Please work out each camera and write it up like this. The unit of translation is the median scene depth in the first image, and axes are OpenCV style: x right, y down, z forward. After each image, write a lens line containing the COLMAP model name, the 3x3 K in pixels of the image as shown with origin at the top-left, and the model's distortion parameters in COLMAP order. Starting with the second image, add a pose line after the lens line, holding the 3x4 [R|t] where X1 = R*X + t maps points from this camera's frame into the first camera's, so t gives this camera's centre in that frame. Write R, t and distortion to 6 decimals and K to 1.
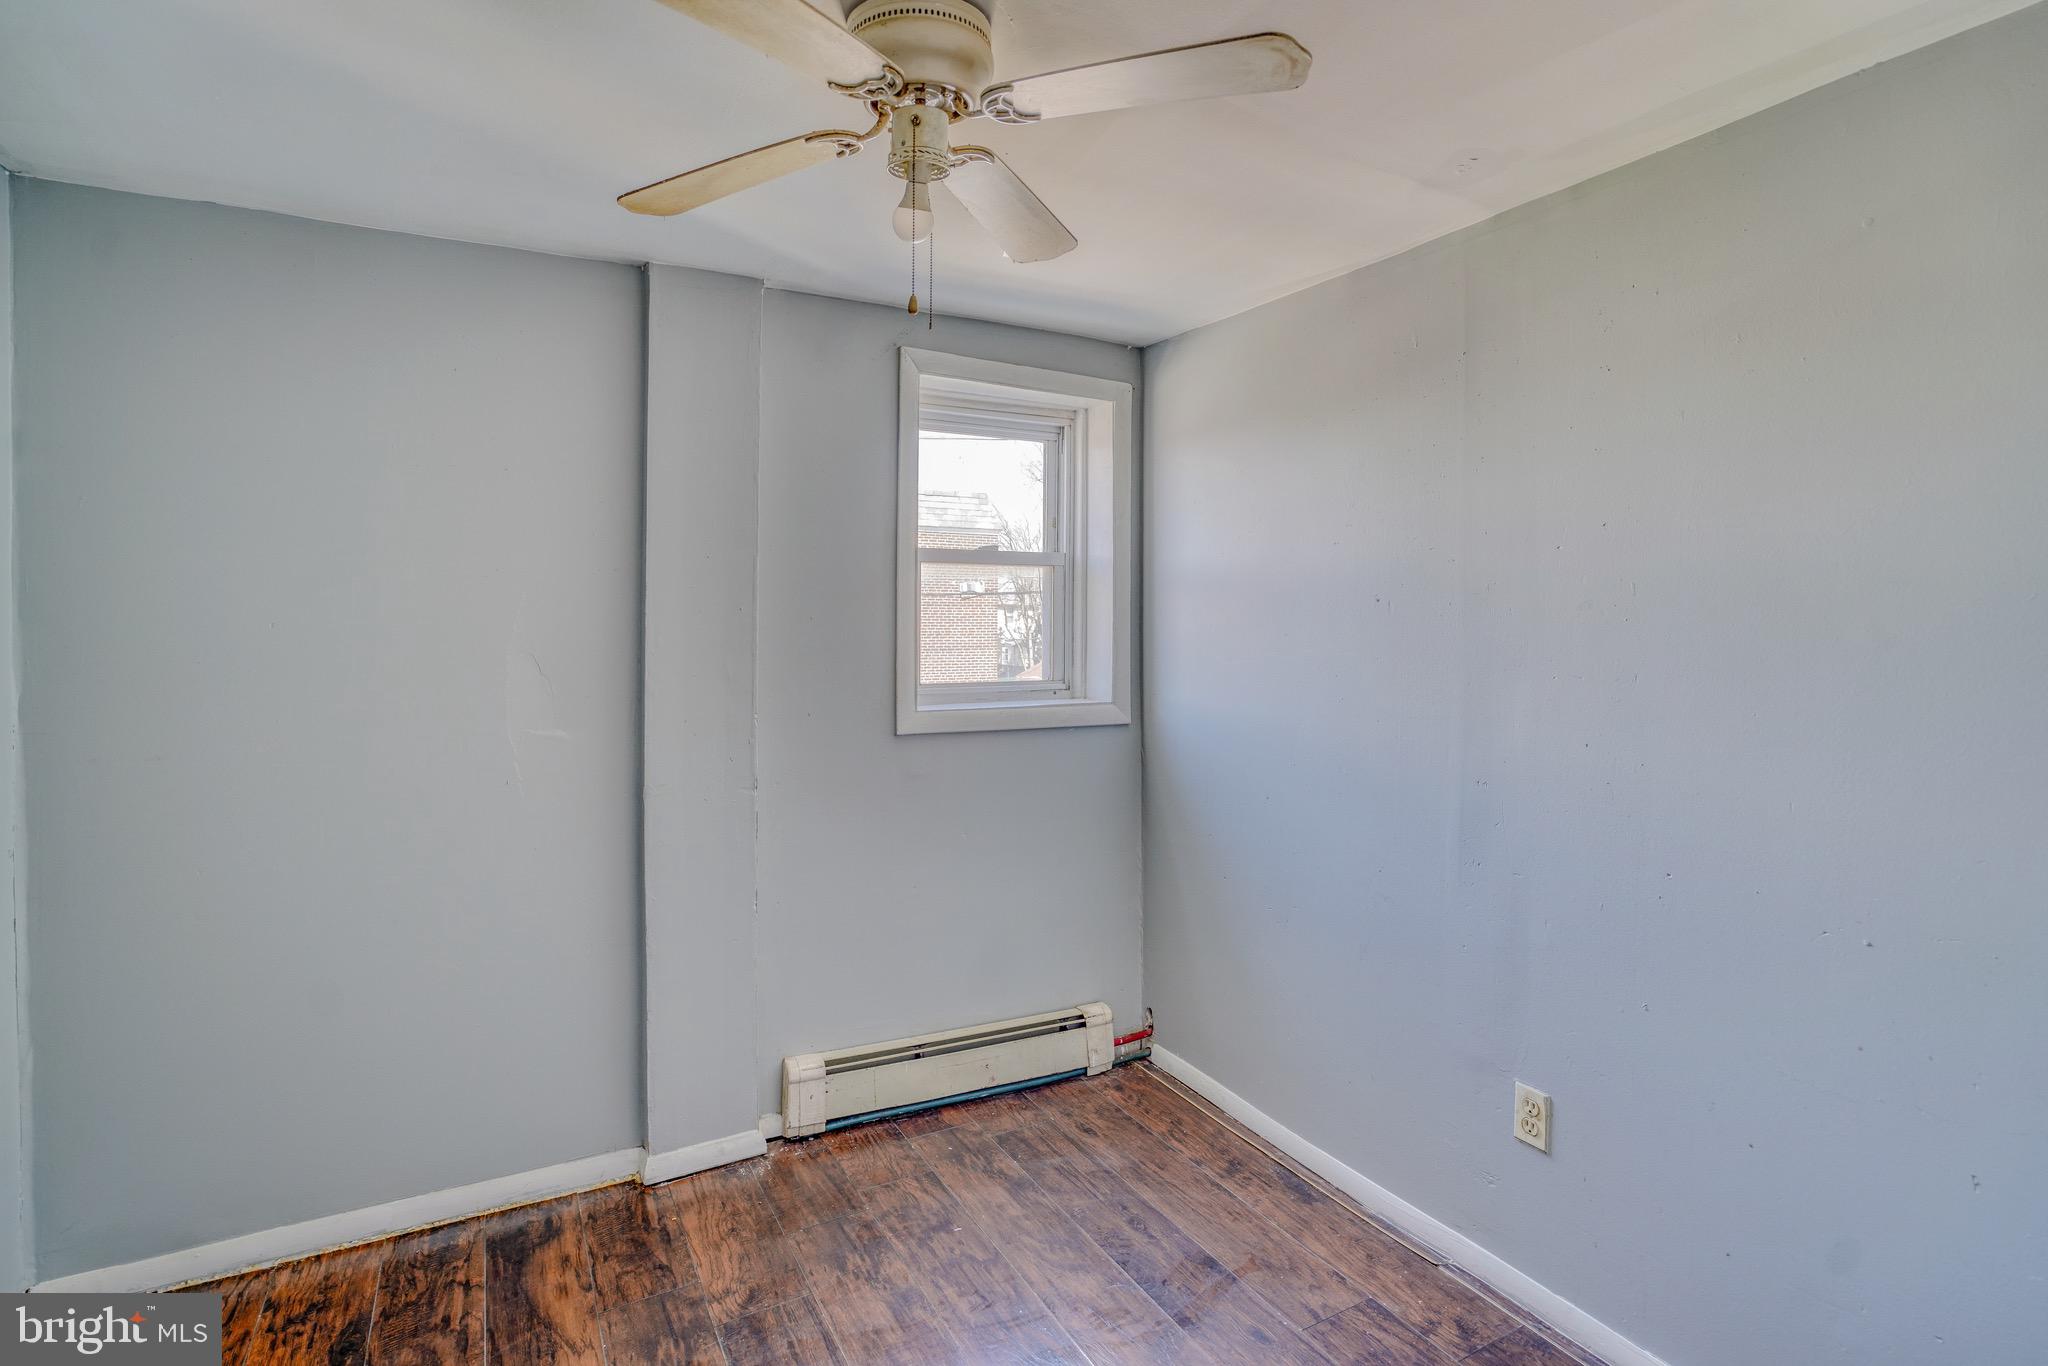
lens RADIAL K [[1005.4, 0, 1018.6], [0, 1005.4, 596.4], [0, 0, 1]] dist [-0.067738, 0.025502]
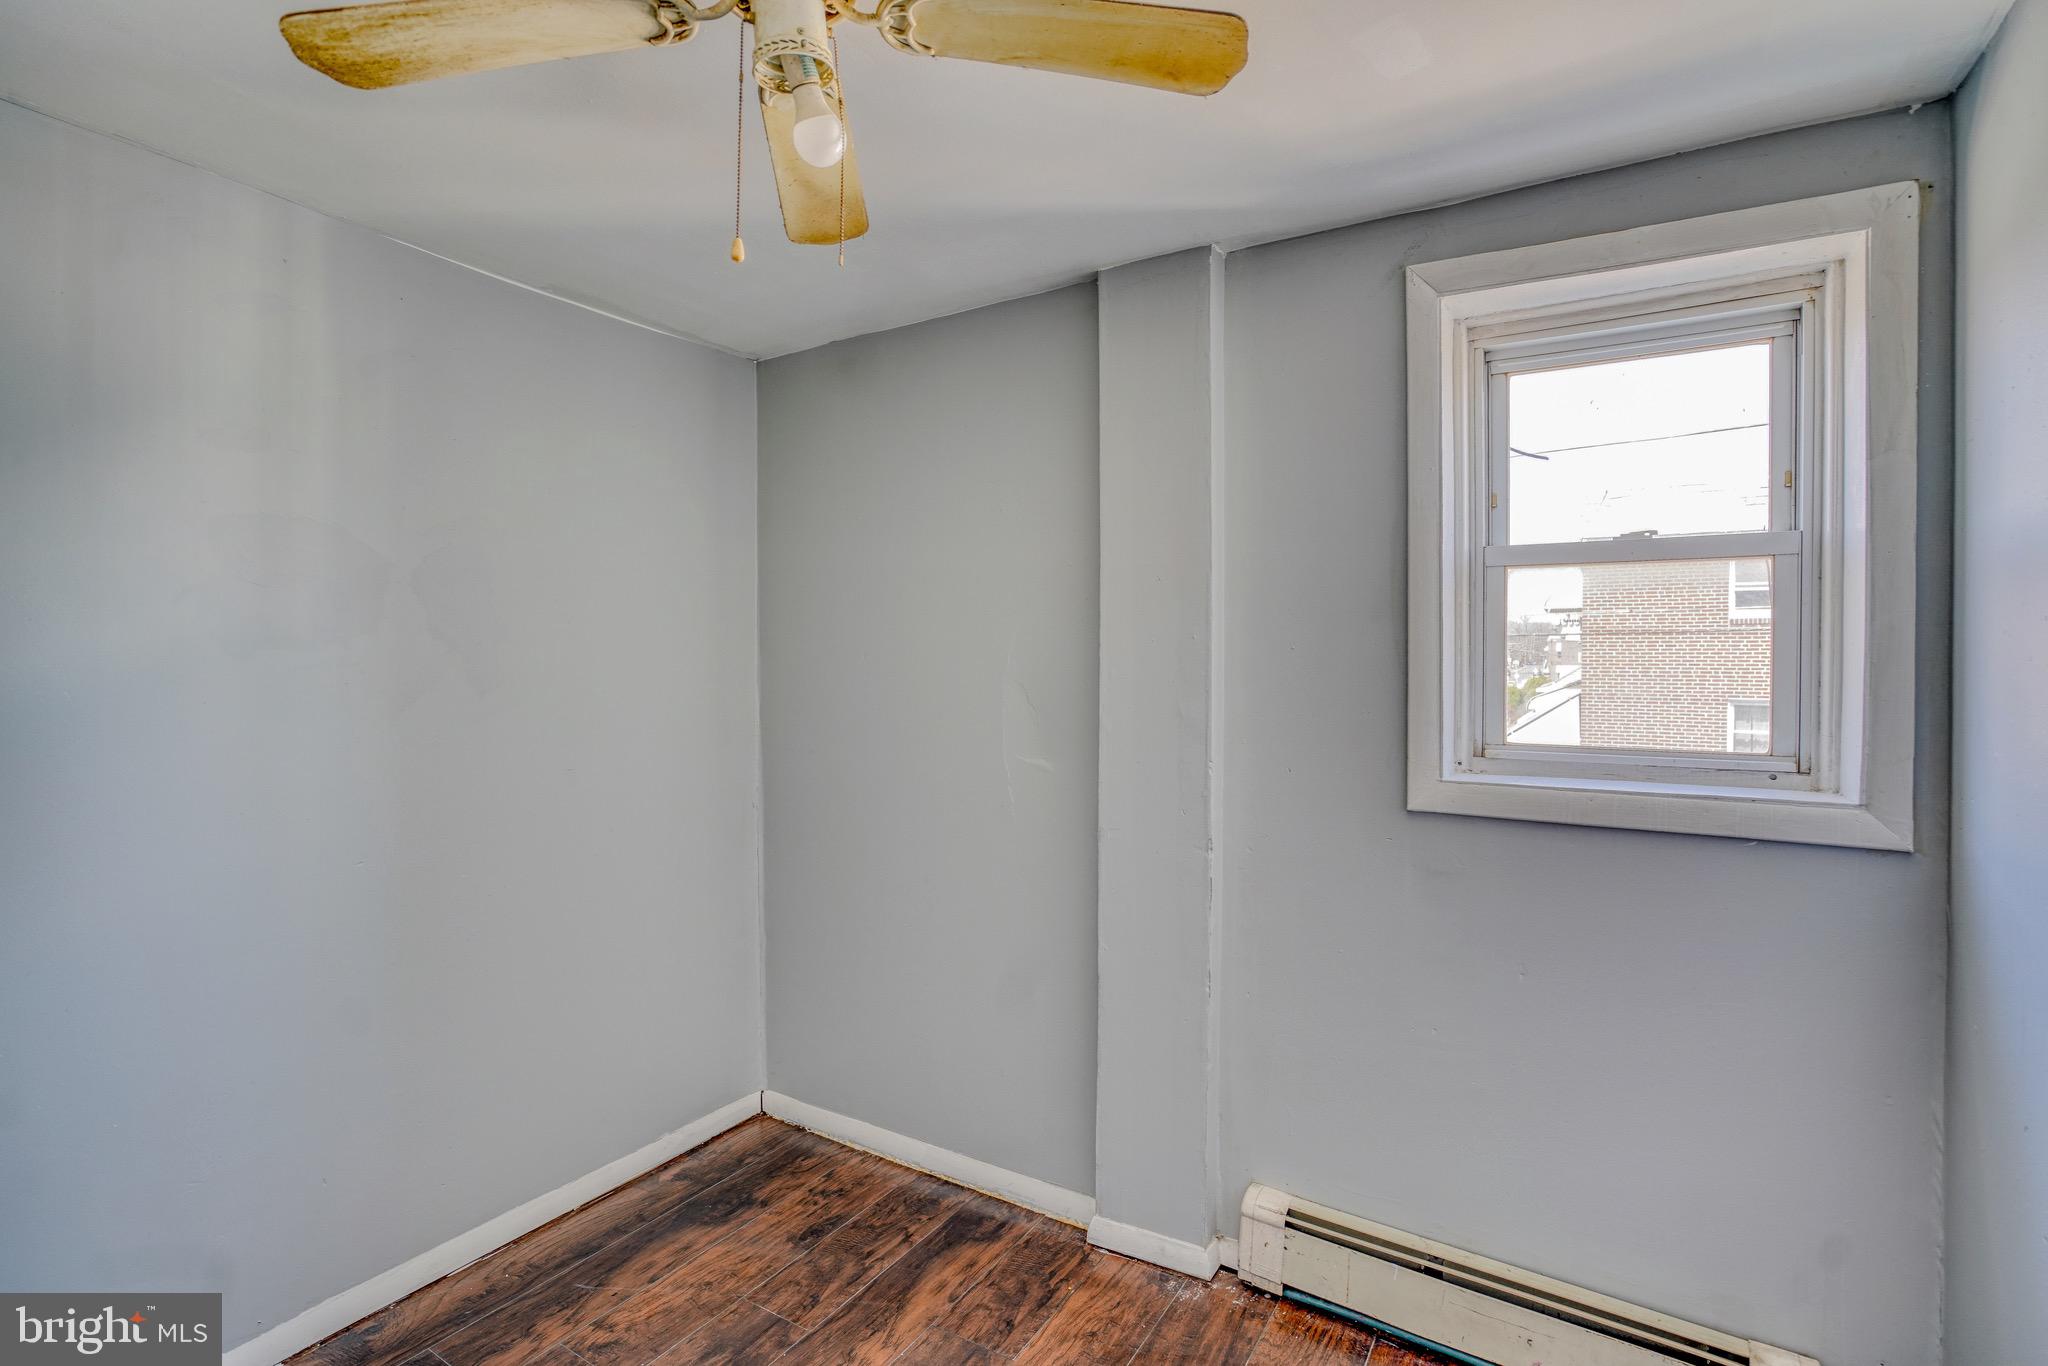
lens RADIAL K [[969.0, 0, 1019.0], [0, 969.0, 662.2], [0, 0, 1]] dist [-0.057436, 0.023075]
pose [[0.485948, -0.003004, -0.873983, 0.374888], [0.015252, 0.999871, 0.005043, 0.026923], [0.873855, -0.015780, 0.485931, 0.464354]]
